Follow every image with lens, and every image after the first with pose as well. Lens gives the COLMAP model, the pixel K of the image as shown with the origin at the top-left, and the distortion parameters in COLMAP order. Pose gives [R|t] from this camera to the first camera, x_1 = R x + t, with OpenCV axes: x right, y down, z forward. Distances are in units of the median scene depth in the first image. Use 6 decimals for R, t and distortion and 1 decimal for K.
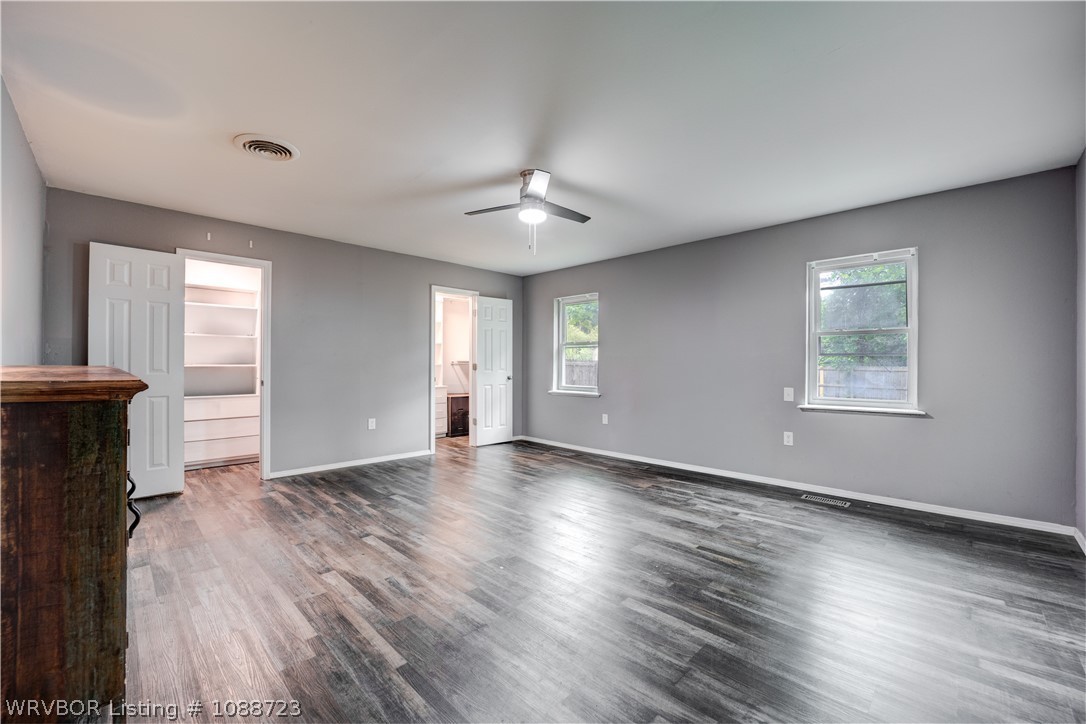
lens RADIAL K [[441.2, 0, 542.4], [0, 441.2, 364.1], [0, 0, 1]] dist [-0.023477, 0.000332]
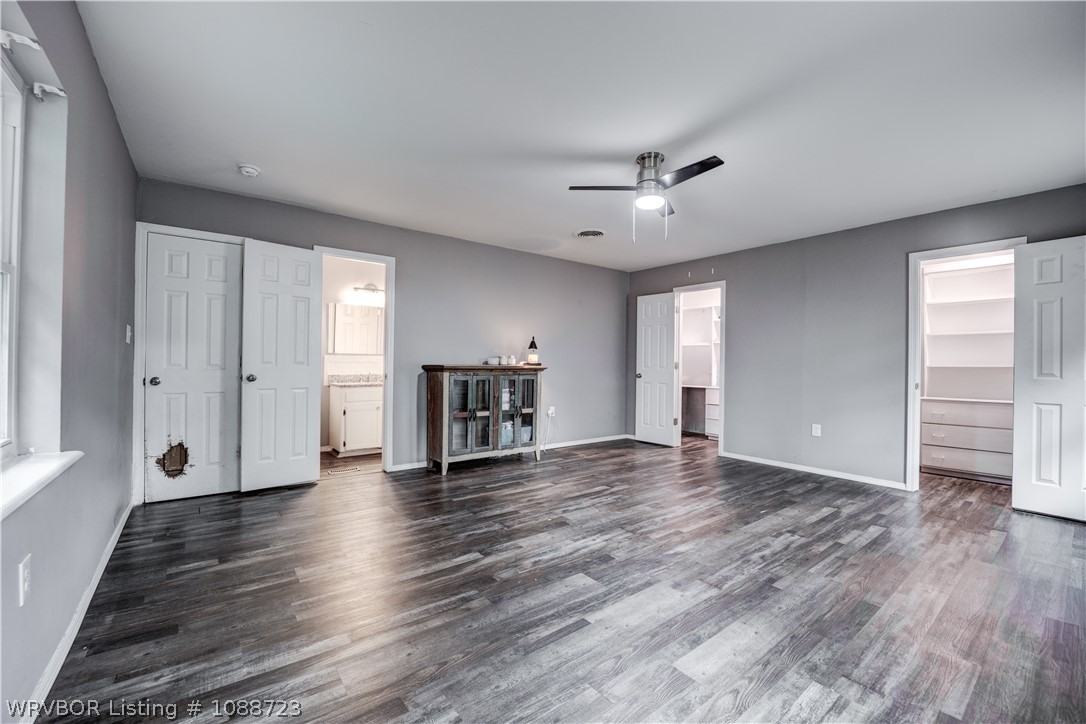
lens RADIAL K [[441.2, 0, 542.4], [0, 441.2, 364.1], [0, 0, 1]] dist [-0.023477, 0.000332]
pose [[-0.127477, -0.000343, -0.991841, 1.015633], [-0.005991, 0.999982, 0.000424, 0.005725], [0.991823, 0.005996, -0.127477, 0.973771]]
